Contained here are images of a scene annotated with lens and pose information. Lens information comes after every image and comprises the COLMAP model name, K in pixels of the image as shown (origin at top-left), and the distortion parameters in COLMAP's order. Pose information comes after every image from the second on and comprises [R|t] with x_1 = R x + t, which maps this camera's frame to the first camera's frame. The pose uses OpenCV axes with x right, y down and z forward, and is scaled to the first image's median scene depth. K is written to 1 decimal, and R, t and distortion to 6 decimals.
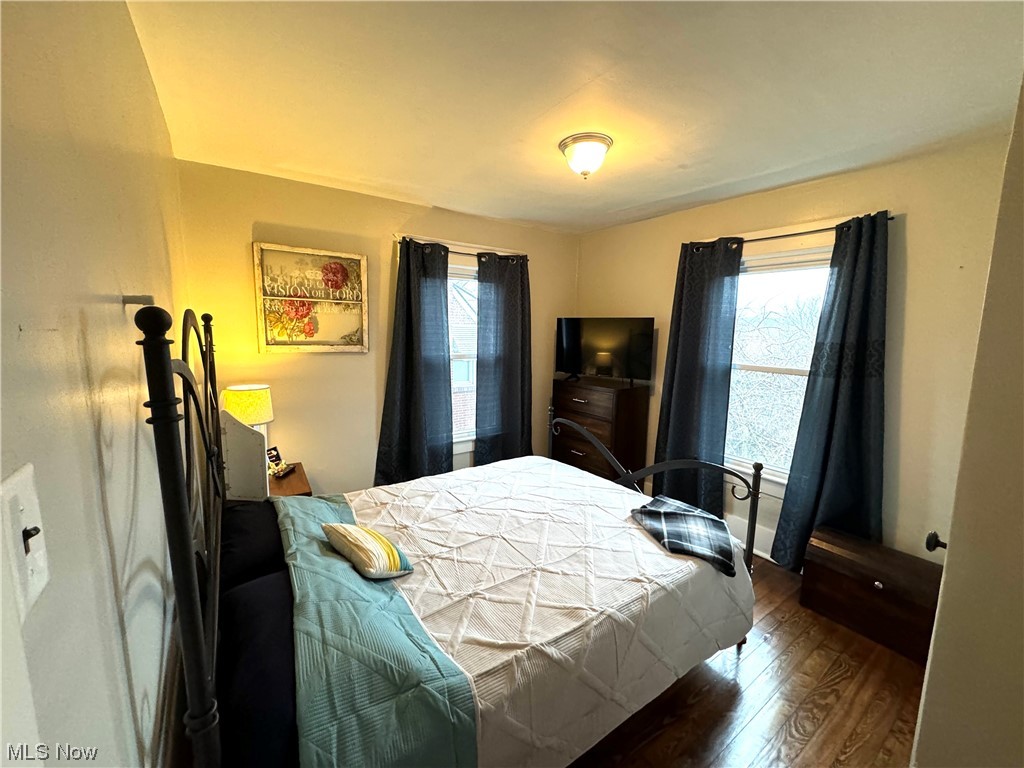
lens RADIAL K [[409.0, 0, 505.6], [0, 409.0, 387.3], [0, 0, 1]] dist [0.000530, -0.000410]
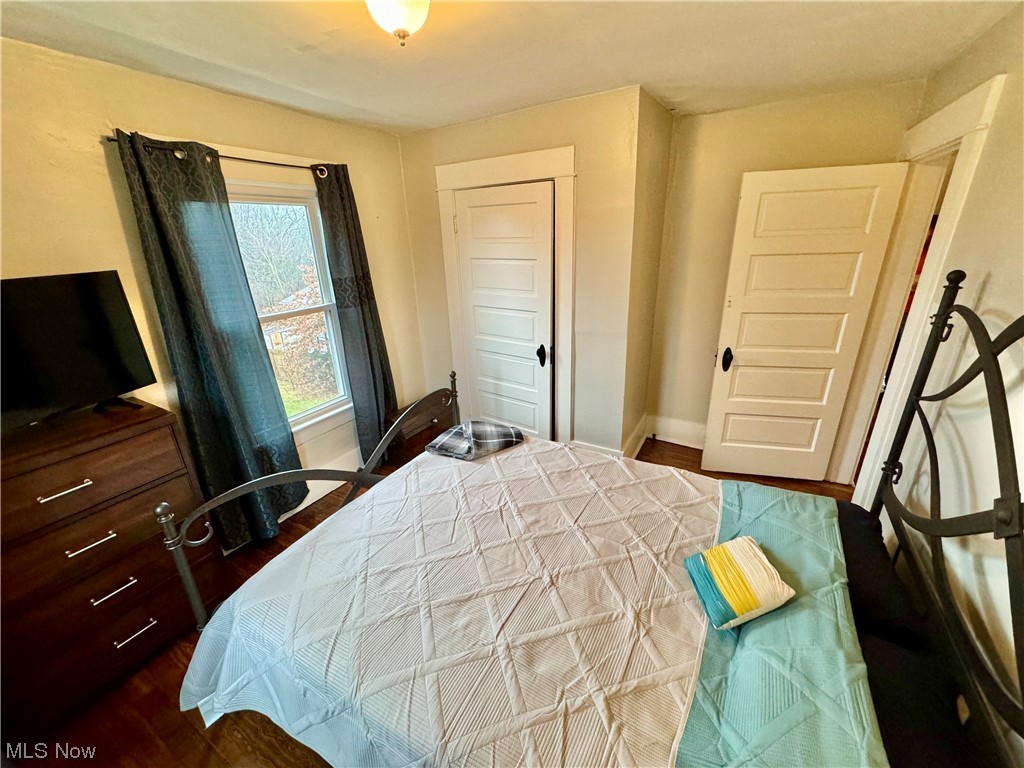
lens RADIAL K [[409.0, 0, 509.1], [0, 409.0, 388.6], [0, 0, 1]] dist [0.000530, -0.000410]
pose [[-0.435733, -0.323325, 0.839999, -0.523081], [0.152277, 0.893319, 0.422839, -0.264881], [-0.887101, 0.312157, -0.340014, 1.146309]]
